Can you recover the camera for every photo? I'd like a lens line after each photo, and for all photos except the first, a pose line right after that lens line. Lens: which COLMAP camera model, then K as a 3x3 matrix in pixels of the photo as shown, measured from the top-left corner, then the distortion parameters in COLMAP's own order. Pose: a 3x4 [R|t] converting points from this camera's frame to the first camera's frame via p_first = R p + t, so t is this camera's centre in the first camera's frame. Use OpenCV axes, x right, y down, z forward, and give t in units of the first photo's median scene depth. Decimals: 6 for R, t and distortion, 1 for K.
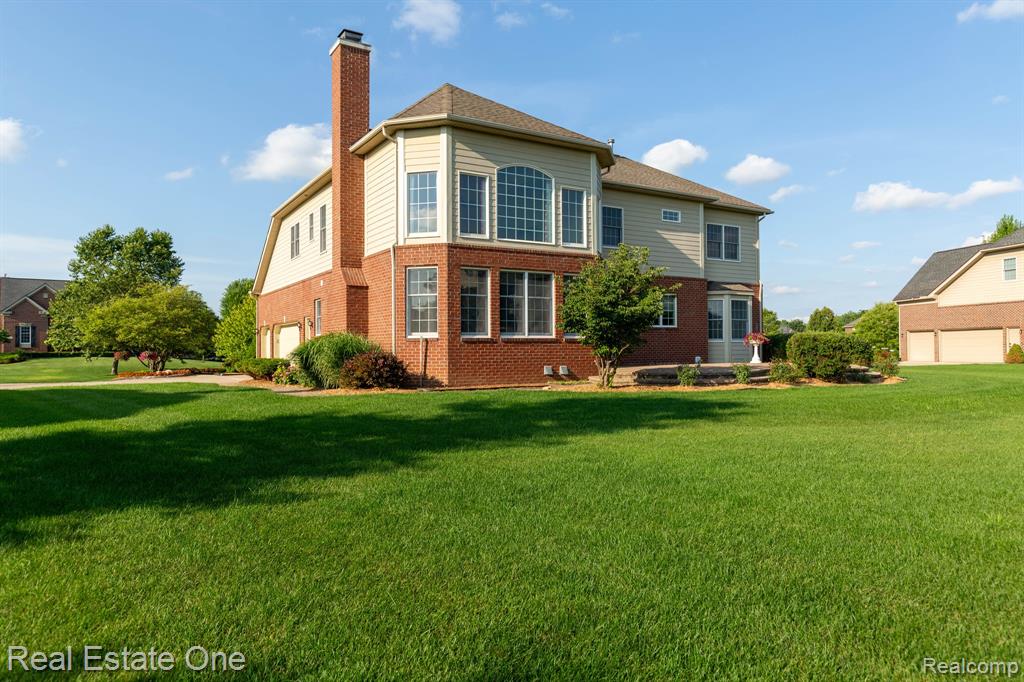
lens RADIAL K [[678.4, 0, 510.9], [0, 678.4, 367.7], [0, 0, 1]] dist [0.002081, -0.000707]
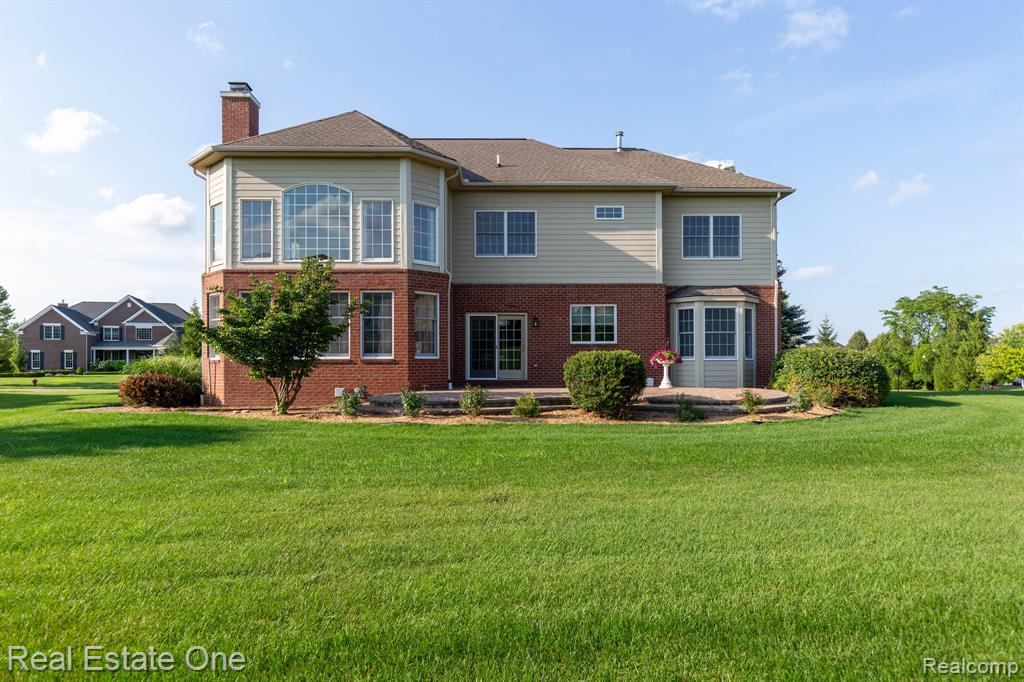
lens RADIAL K [[632.4, 0, 512.0], [0, 632.4, 381.6], [0, 0, 1]] dist [0.003830, 0.000074]
pose [[0.870148, 0.014377, -0.492582, 0.680407], [-0.012936, 0.999896, 0.006332, -0.019669], [0.492621, 0.000862, 0.870243, 0.322921]]
